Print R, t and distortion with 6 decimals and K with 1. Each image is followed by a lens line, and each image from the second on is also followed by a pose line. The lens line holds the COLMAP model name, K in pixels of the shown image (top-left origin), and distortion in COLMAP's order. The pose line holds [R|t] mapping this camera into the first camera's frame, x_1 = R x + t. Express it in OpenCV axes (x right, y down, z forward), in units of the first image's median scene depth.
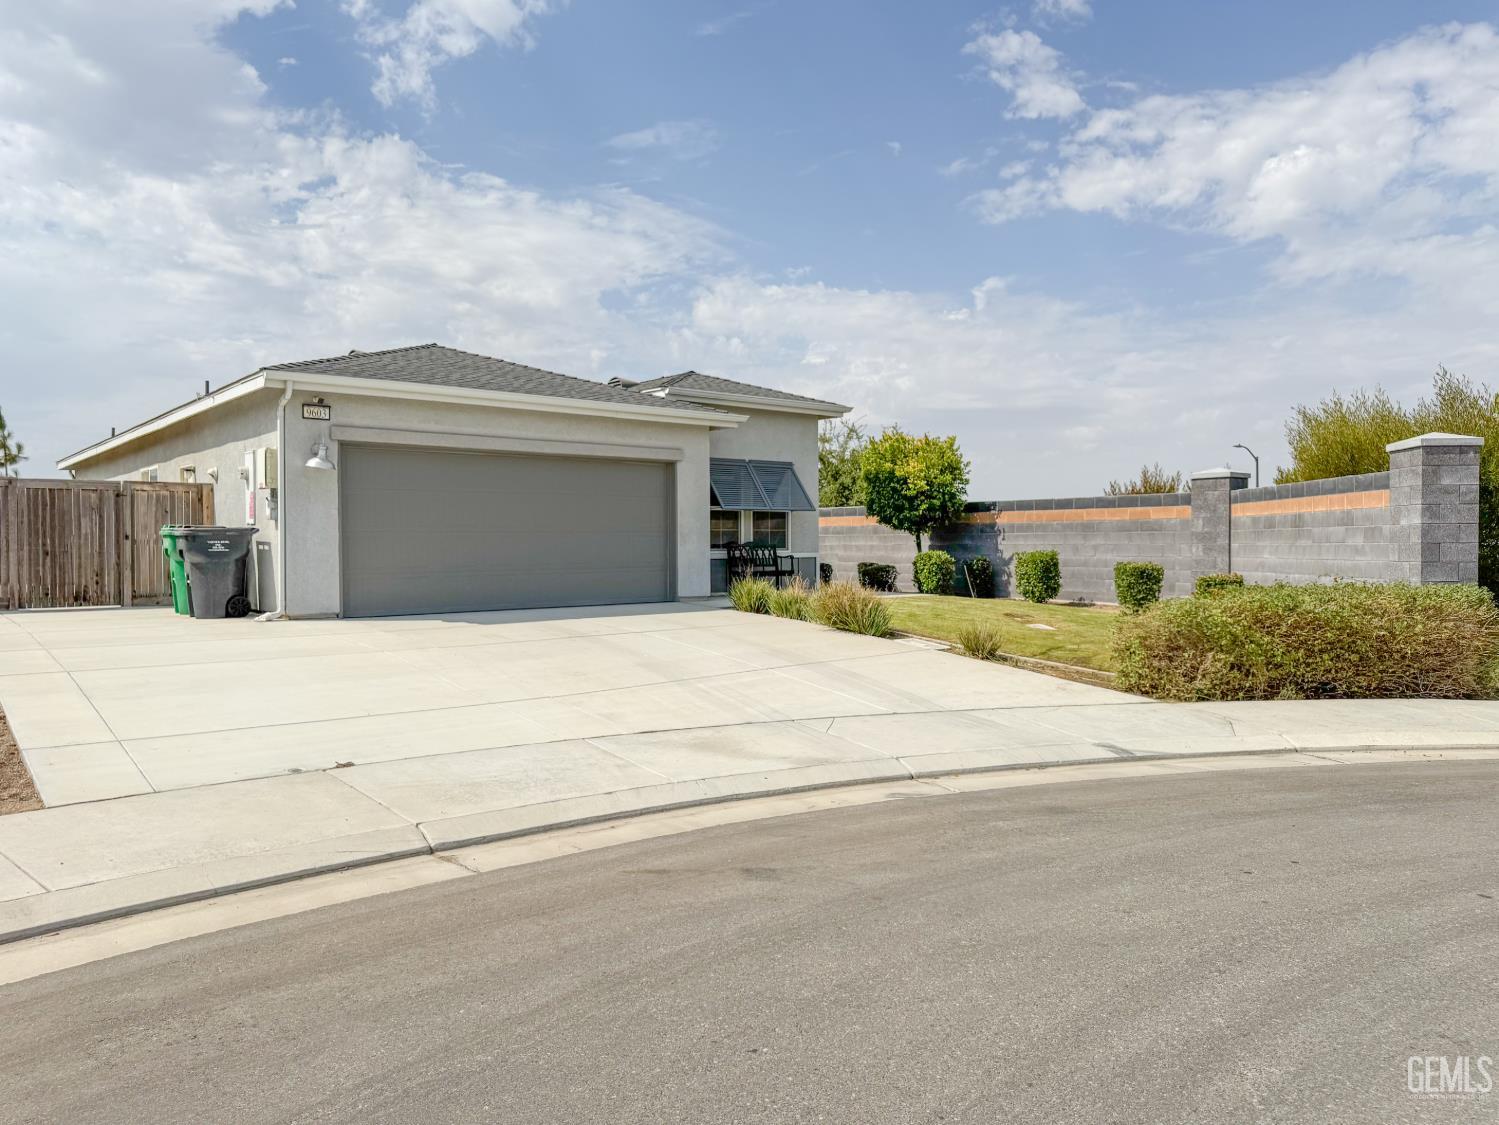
lens RADIAL K [[1089.2, 0, 749.5], [0, 1089.2, 562.5], [0, 0, 1]] dist [0.084830, -0.134121]
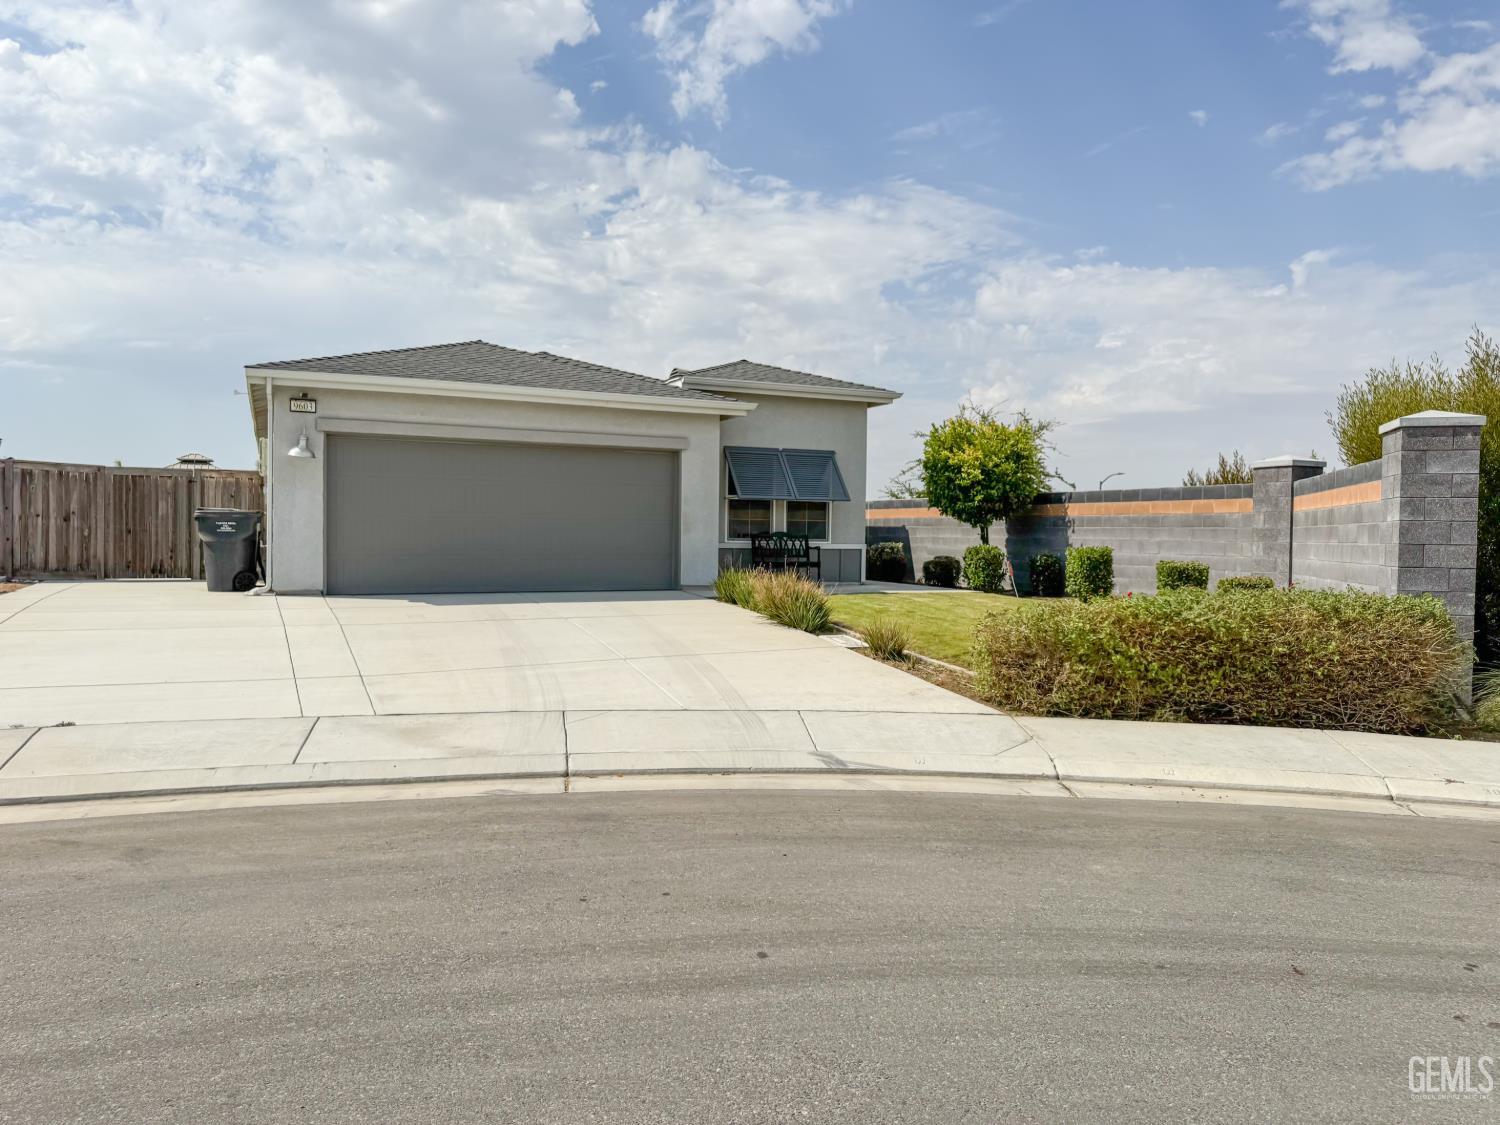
lens RADIAL K [[1085.1, 0, 752.3], [0, 1085.1, 558.3], [0, 0, 1]] dist [0.040504, -0.051380]
pose [[0.964818, 0.022254, -0.261976, 0.212747], [-0.021004, 0.999751, 0.007571, -0.001824], [0.262079, -0.001802, 0.965045, 0.046910]]
